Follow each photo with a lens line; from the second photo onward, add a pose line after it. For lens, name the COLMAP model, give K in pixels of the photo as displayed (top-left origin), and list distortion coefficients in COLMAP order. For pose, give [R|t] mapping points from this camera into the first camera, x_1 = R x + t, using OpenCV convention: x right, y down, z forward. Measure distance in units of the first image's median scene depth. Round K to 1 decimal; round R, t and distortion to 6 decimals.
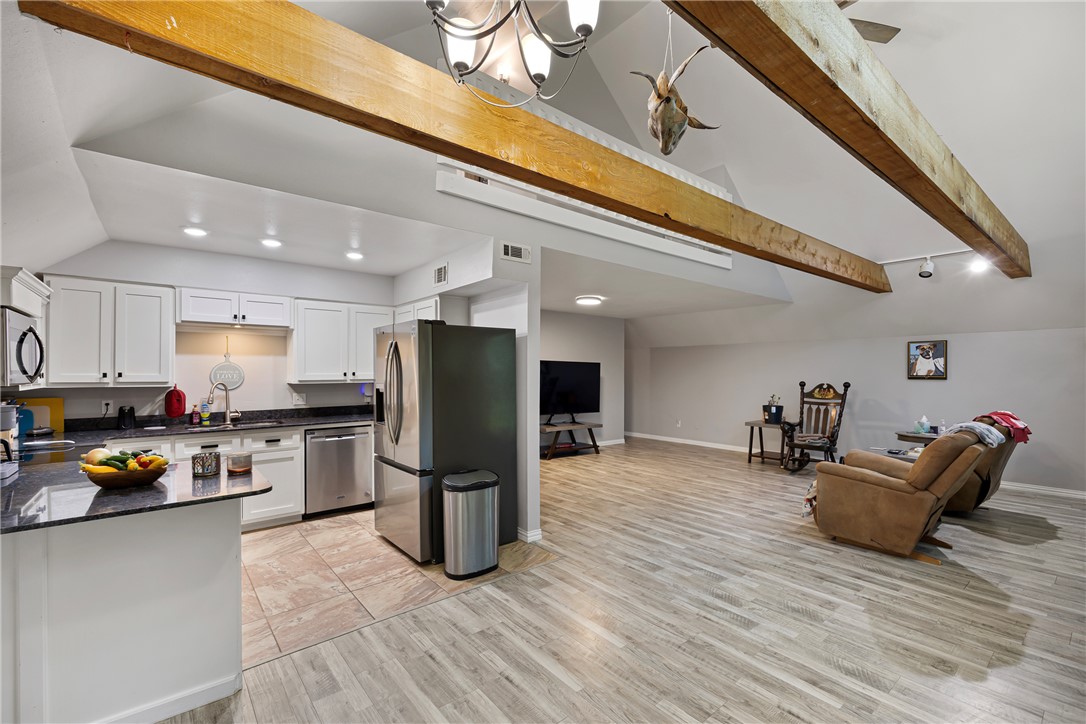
lens RADIAL K [[470.6, 0, 545.4], [0, 470.6, 369.4], [0, 0, 1]] dist [0.017871, -0.001527]
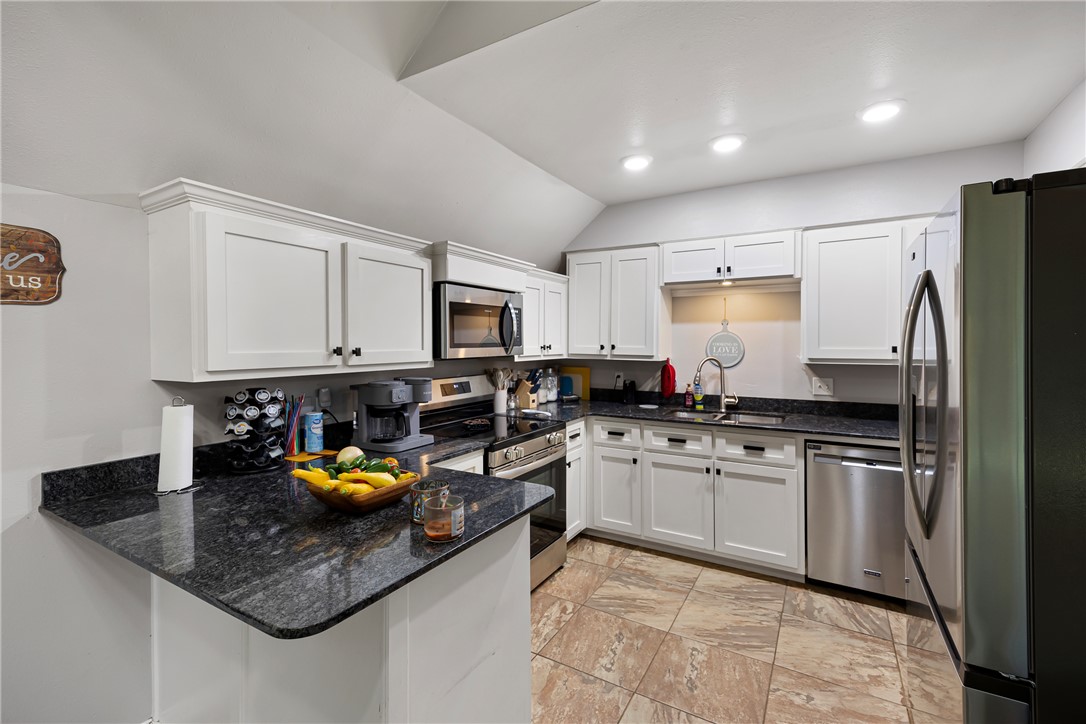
lens RADIAL K [[470.6, 0, 552.0], [0, 470.6, 346.8], [0, 0, 1]] dist [0.017871, -0.001527]
pose [[0.351124, 0.012108, -0.936251, -0.048581], [0.002752, 0.999899, 0.013963, -0.002121], [0.936325, -0.007479, 0.351056, 0.459884]]
